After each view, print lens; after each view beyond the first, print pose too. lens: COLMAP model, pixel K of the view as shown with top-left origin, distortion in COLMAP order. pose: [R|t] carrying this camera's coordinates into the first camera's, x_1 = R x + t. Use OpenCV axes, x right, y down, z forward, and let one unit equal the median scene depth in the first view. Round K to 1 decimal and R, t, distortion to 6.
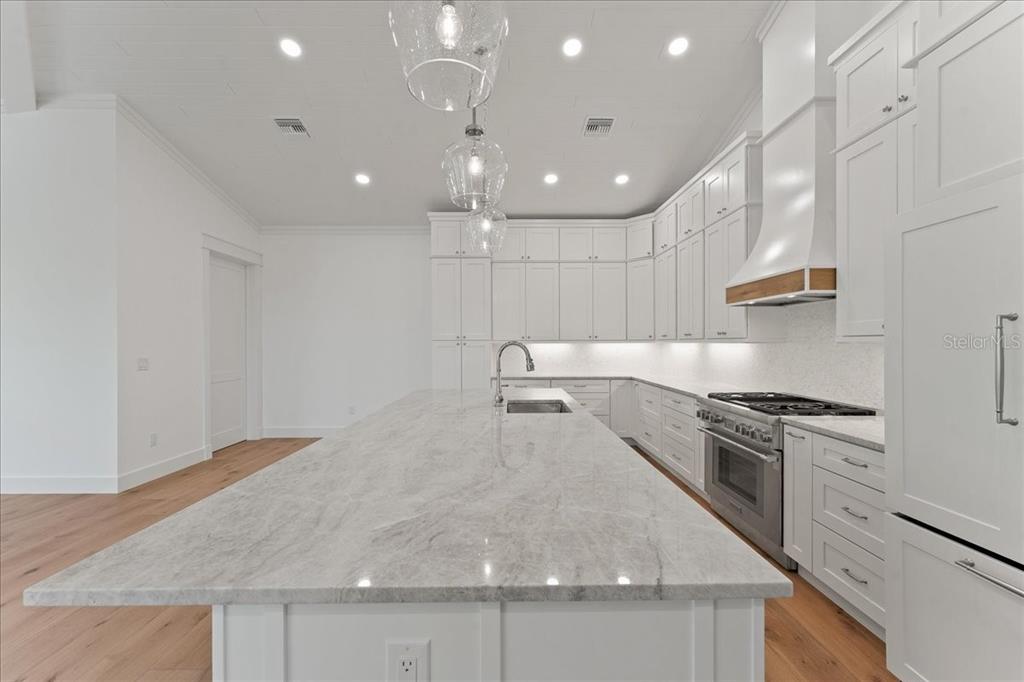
lens RADIAL K [[419.2, 0, 509.8], [0, 419.2, 350.7], [0, 0, 1]] dist [0.000961, 0.000238]
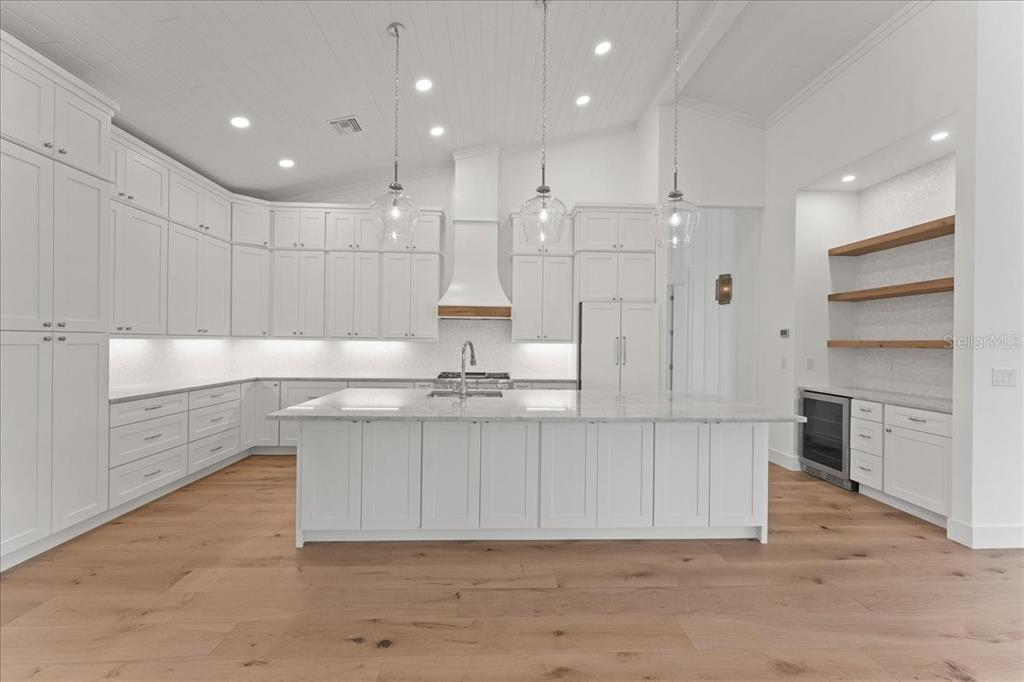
lens RADIAL K [[419.2, 0, 509.8], [0, 419.2, 350.7], [0, 0, 1]] dist [0.000961, 0.000238]
pose [[-0.057608, -0.016891, 0.998196, -0.690500], [0.012558, 0.999766, 0.017642, -0.004826], [-0.998260, 0.013551, -0.057383, 0.556336]]
